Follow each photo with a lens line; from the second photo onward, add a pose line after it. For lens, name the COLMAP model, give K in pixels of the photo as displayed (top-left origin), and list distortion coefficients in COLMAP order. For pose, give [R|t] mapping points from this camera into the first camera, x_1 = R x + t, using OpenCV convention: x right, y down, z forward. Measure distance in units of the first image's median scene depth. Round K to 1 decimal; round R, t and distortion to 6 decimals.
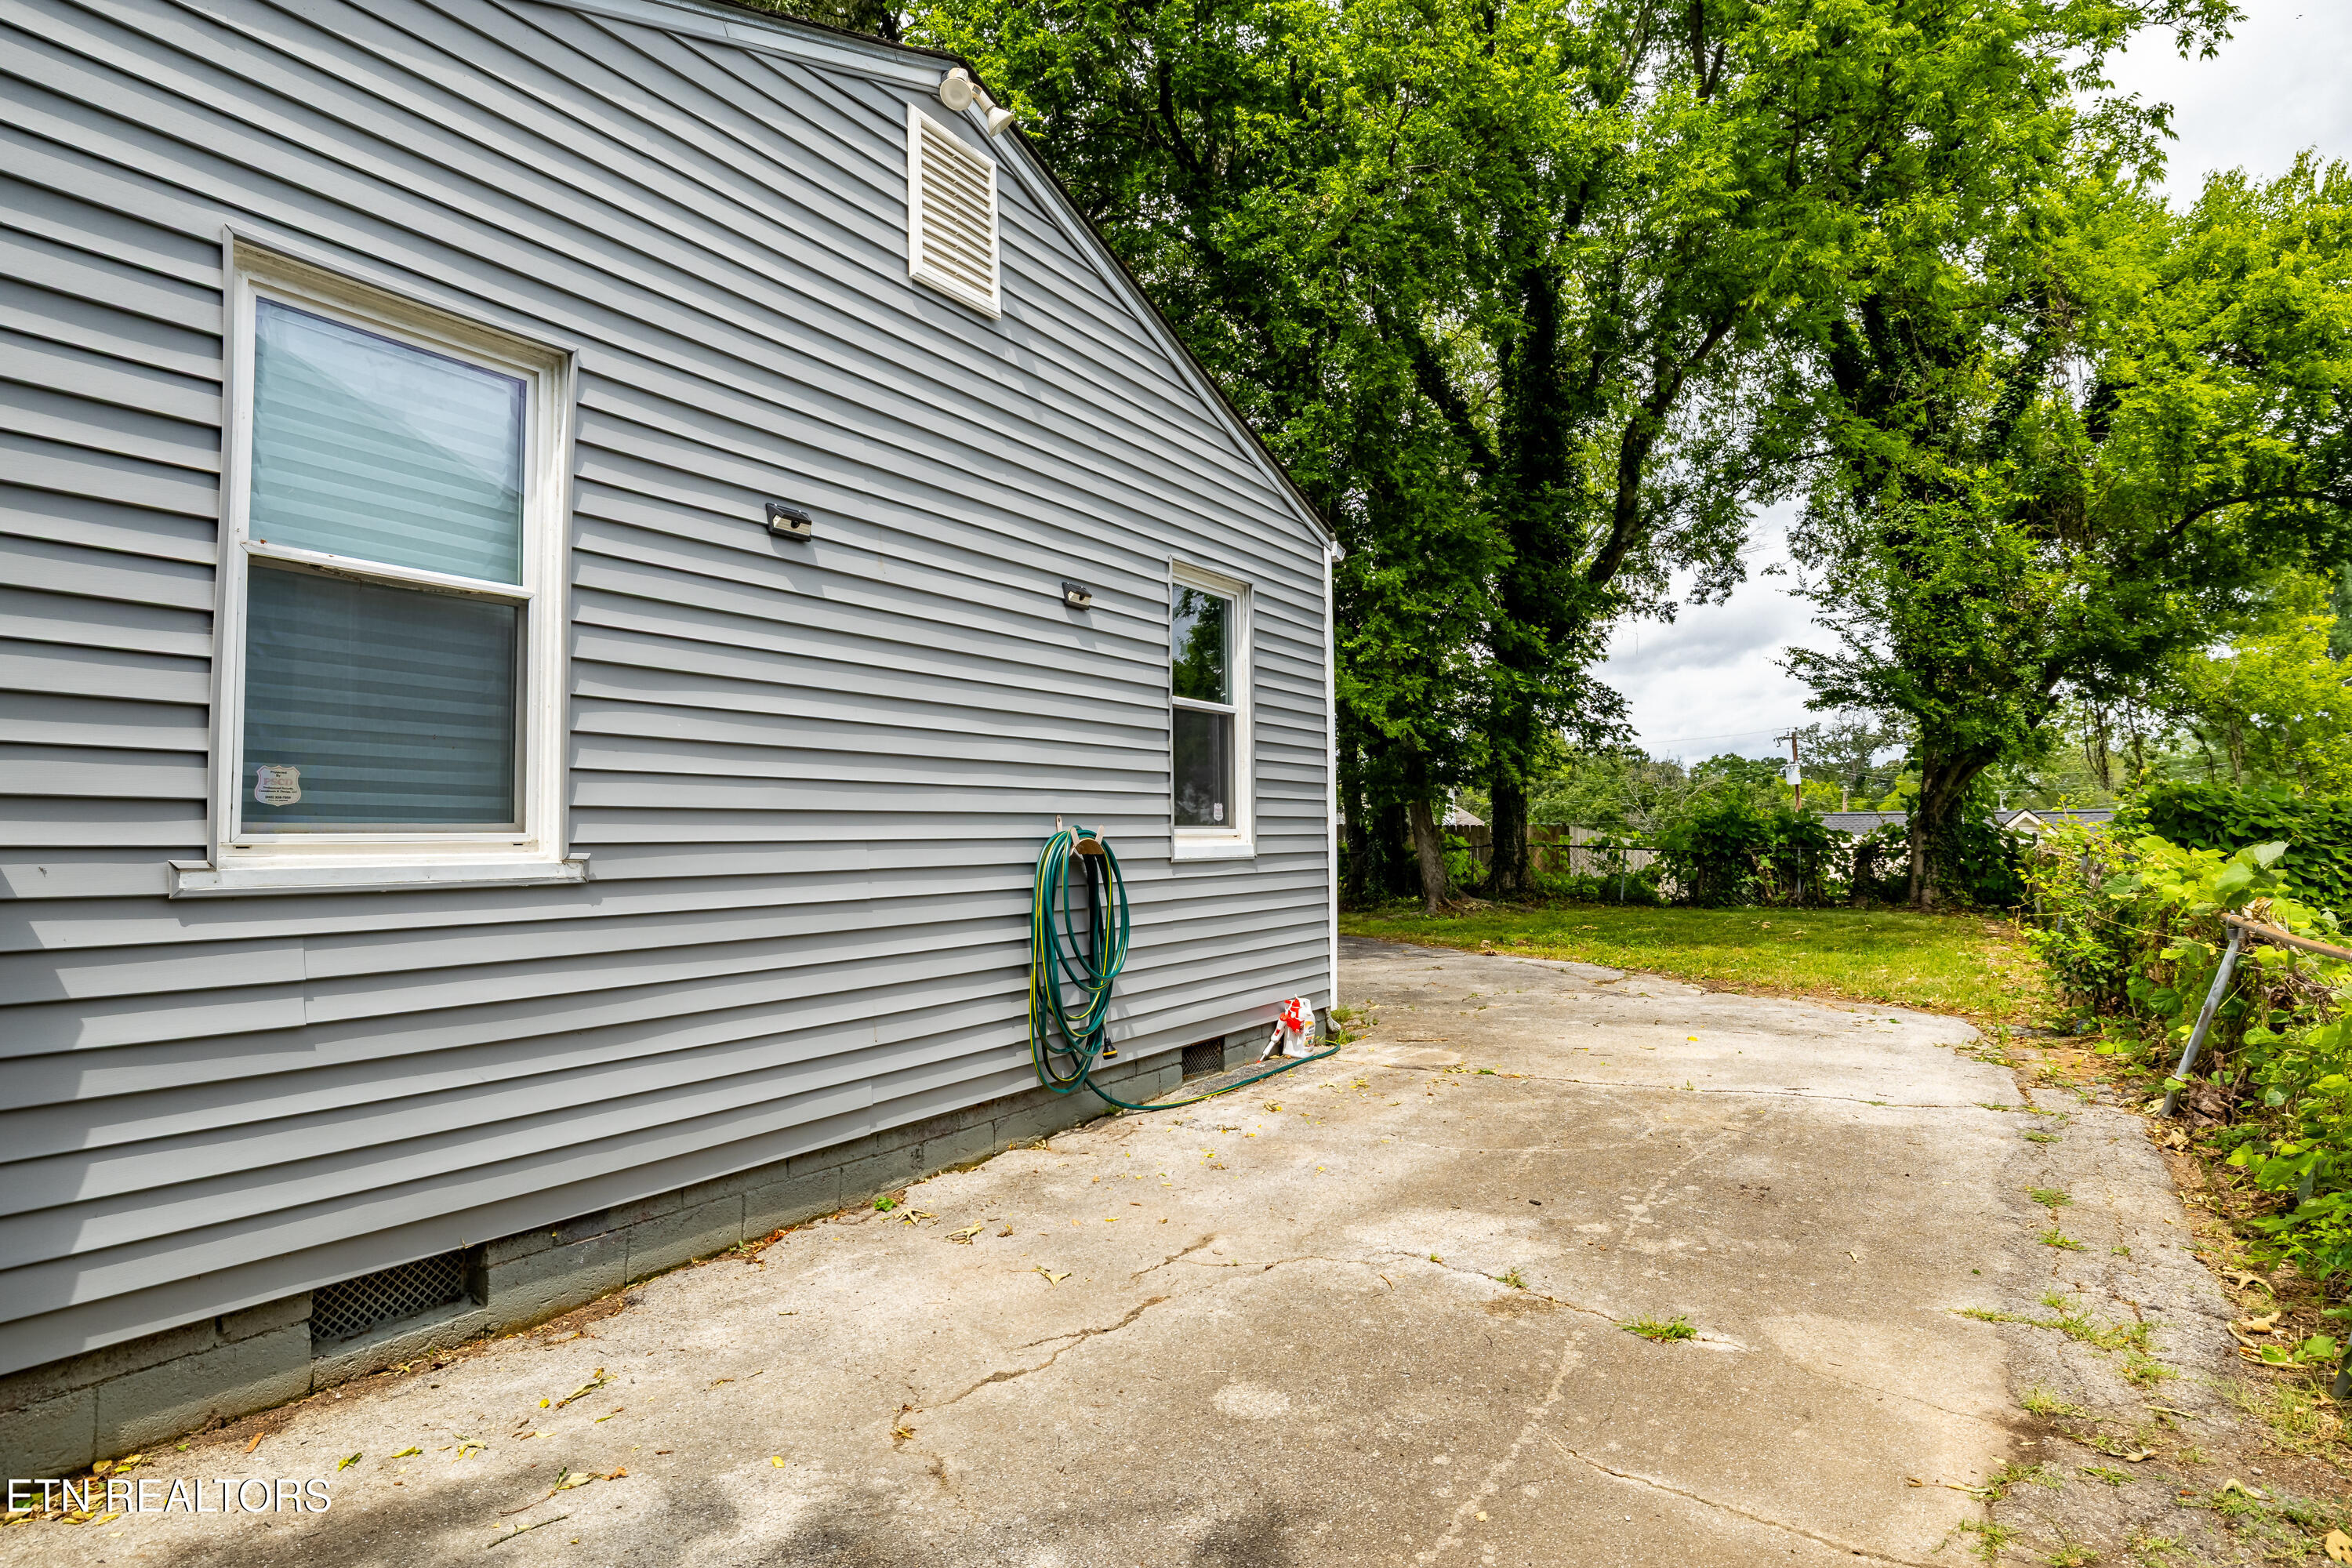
lens RADIAL K [[1274.1, 0, 1169.2], [0, 1274.1, 772.1], [0, 0, 1]] dist [-0.002313, -0.000561]
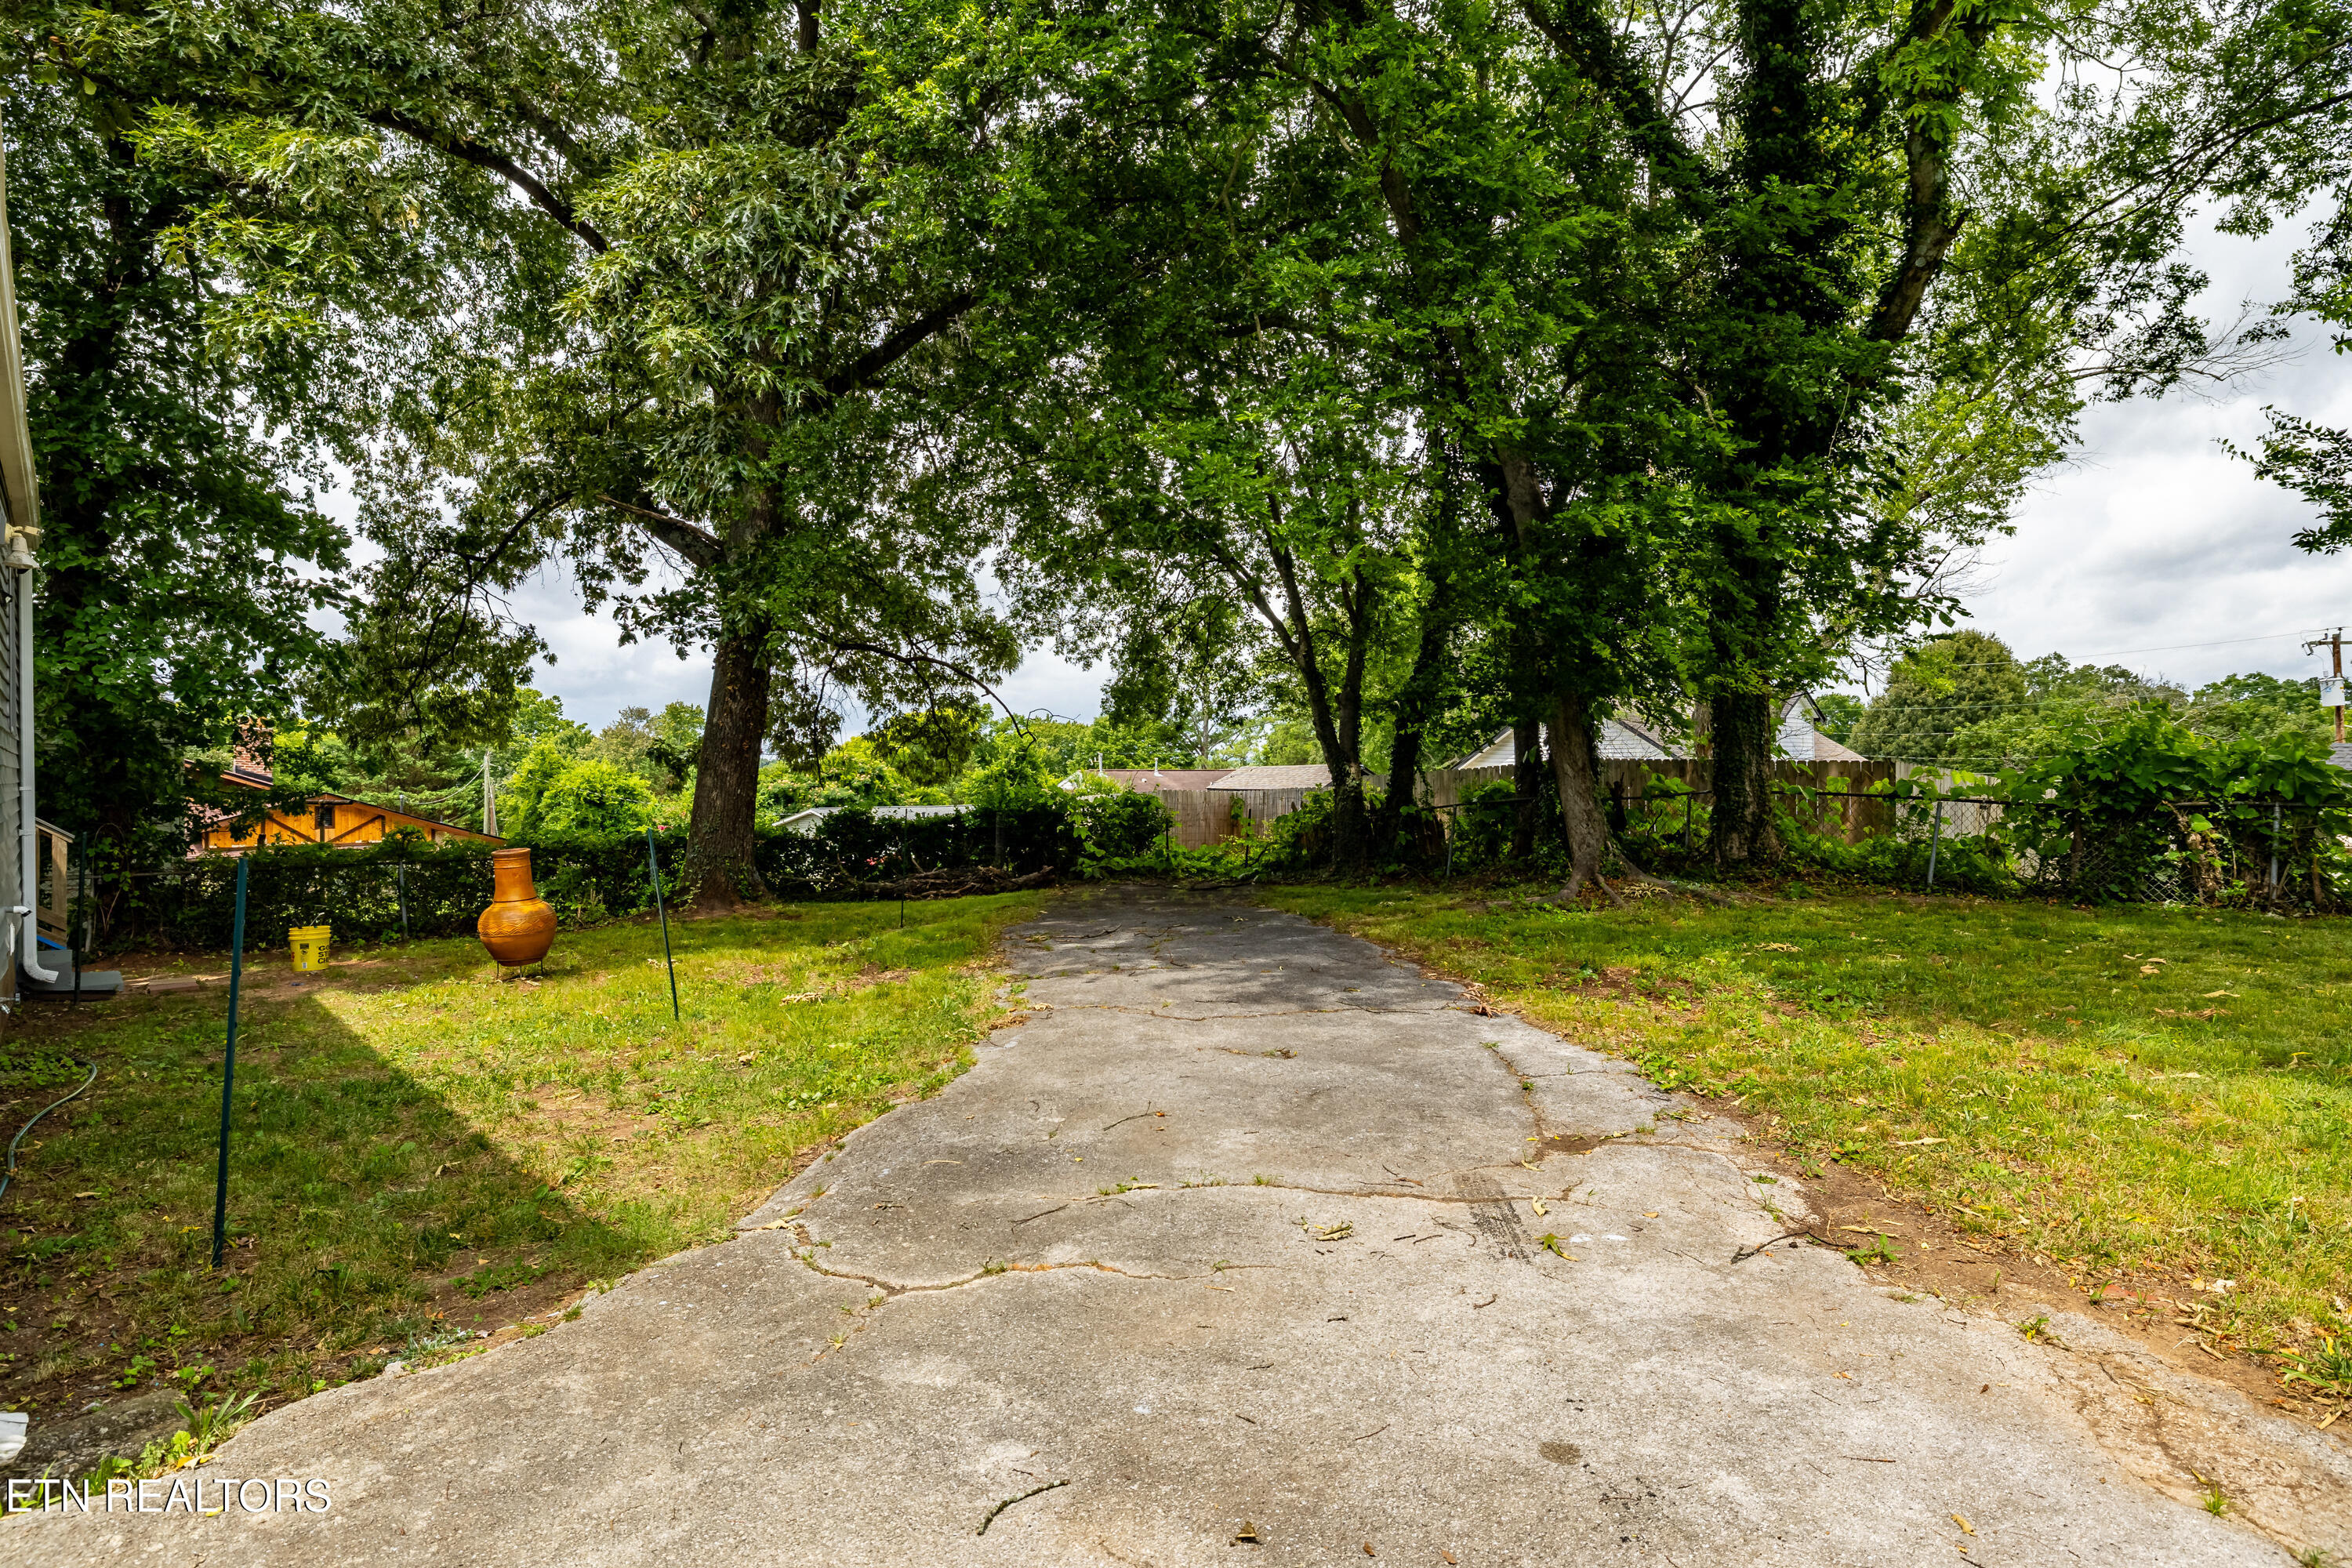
lens RADIAL K [[1238.5, 0, 1176.0], [0, 1238.5, 784.0], [0, 0, 1]] dist [-0.002564, -0.001246]
pose [[0.953987, 0.007752, -0.299748, 0.195186], [0.010878, 0.998113, 0.060434, 0.013115], [0.299651, -0.060914, 0.952102, 0.338621]]
